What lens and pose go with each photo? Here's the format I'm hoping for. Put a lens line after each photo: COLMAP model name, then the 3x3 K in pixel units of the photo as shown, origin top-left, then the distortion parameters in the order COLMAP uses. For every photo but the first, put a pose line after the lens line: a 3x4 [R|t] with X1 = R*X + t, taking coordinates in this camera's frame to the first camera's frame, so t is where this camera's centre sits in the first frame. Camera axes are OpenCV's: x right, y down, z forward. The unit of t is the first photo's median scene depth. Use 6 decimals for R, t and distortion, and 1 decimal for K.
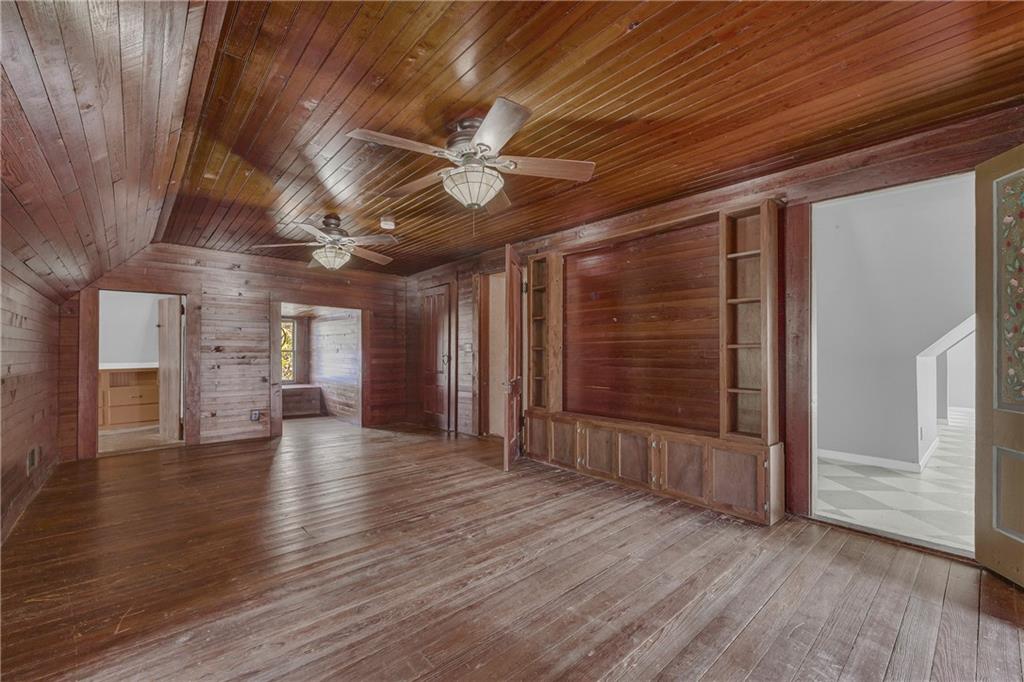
lens RADIAL K [[420.6, 0, 515.7], [0, 420.6, 347.4], [0, 0, 1]] dist [-0.002143, -0.000001]
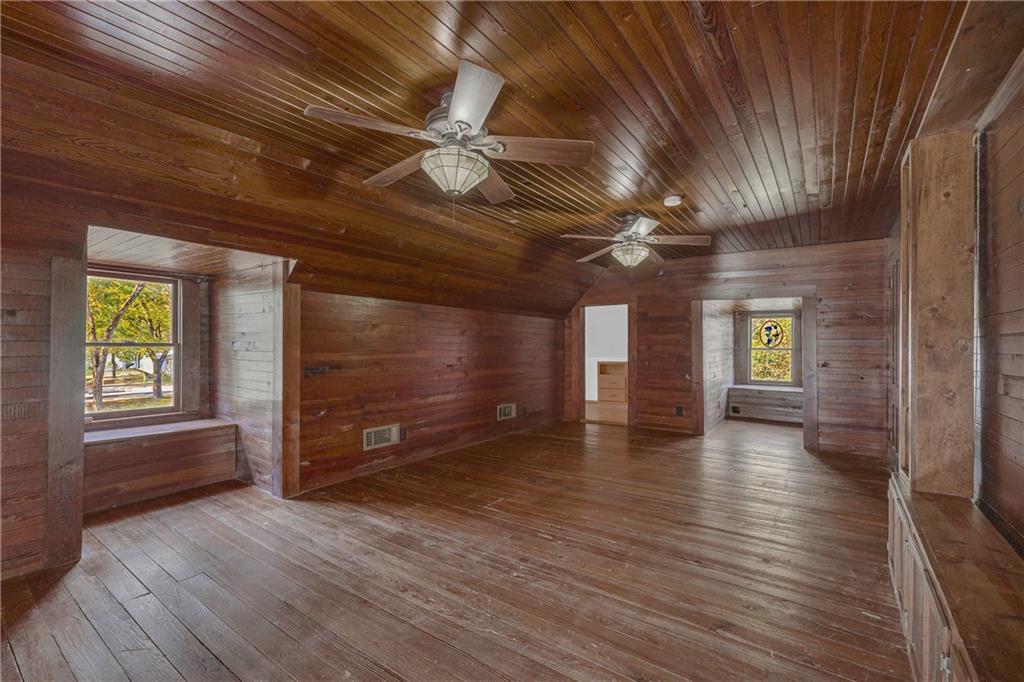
lens RADIAL K [[420.6, 0, 515.7], [0, 420.6, 347.4], [0, 0, 1]] dist [-0.002143, -0.000001]
pose [[0.249825, 0.001537, -0.968290, 0.683300], [0.003995, 0.999989, 0.002618, -0.006679], [0.968283, -0.004522, 0.249816, 0.766208]]
